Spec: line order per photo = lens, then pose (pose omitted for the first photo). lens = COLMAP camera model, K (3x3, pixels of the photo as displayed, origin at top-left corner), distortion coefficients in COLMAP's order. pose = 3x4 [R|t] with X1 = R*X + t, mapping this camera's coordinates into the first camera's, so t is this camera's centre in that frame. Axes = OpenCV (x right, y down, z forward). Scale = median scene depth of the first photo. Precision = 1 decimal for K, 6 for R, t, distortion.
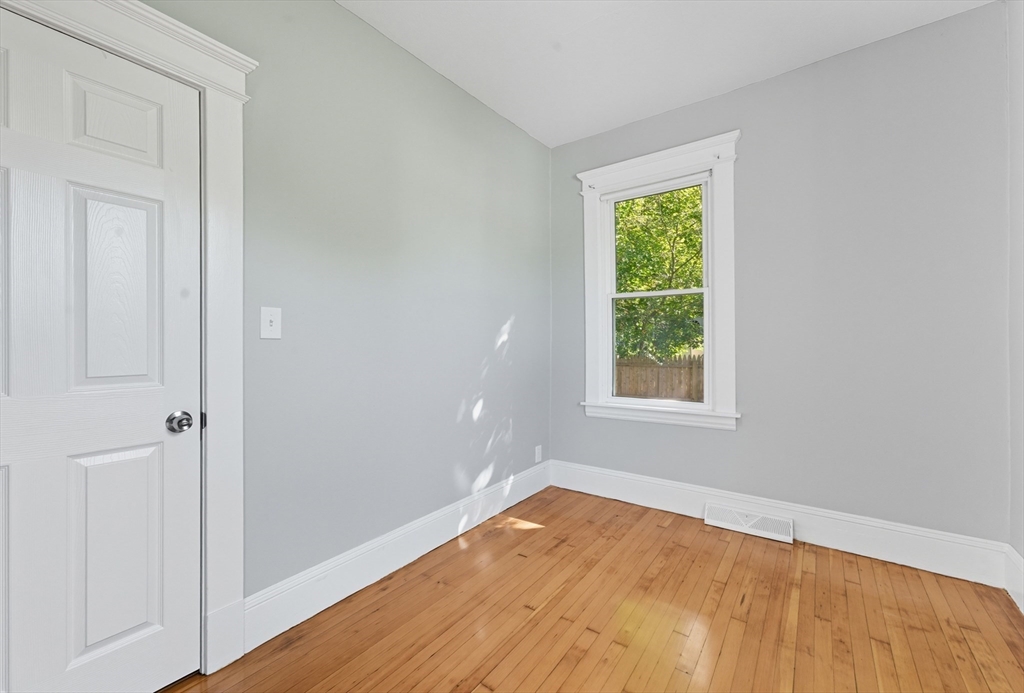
lens RADIAL K [[411.1, 0, 515.7], [0, 411.1, 344.4], [0, 0, 1]] dist [-0.000841, -0.000155]
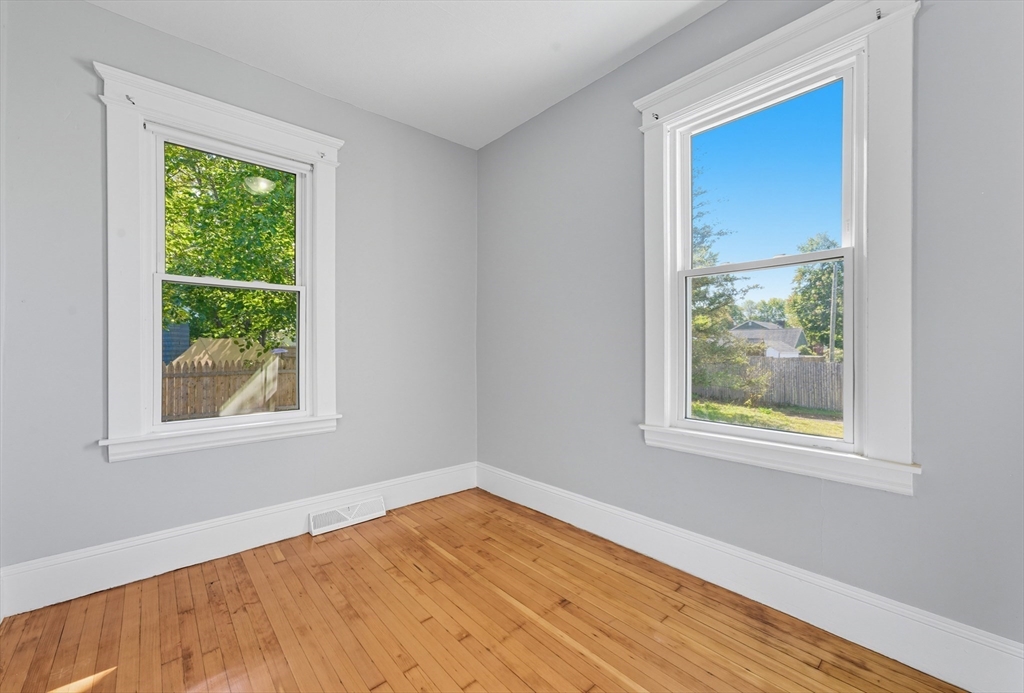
lens RADIAL K [[411.1, 0, 515.7], [0, 411.1, 344.4], [0, 0, 1]] dist [-0.000841, -0.000155]
pose [[0.208500, 0.010777, 0.977963, -0.422692], [-0.006992, 0.999930, -0.009529, -0.000220], [-0.977997, -0.004851, 0.208561, 0.391017]]
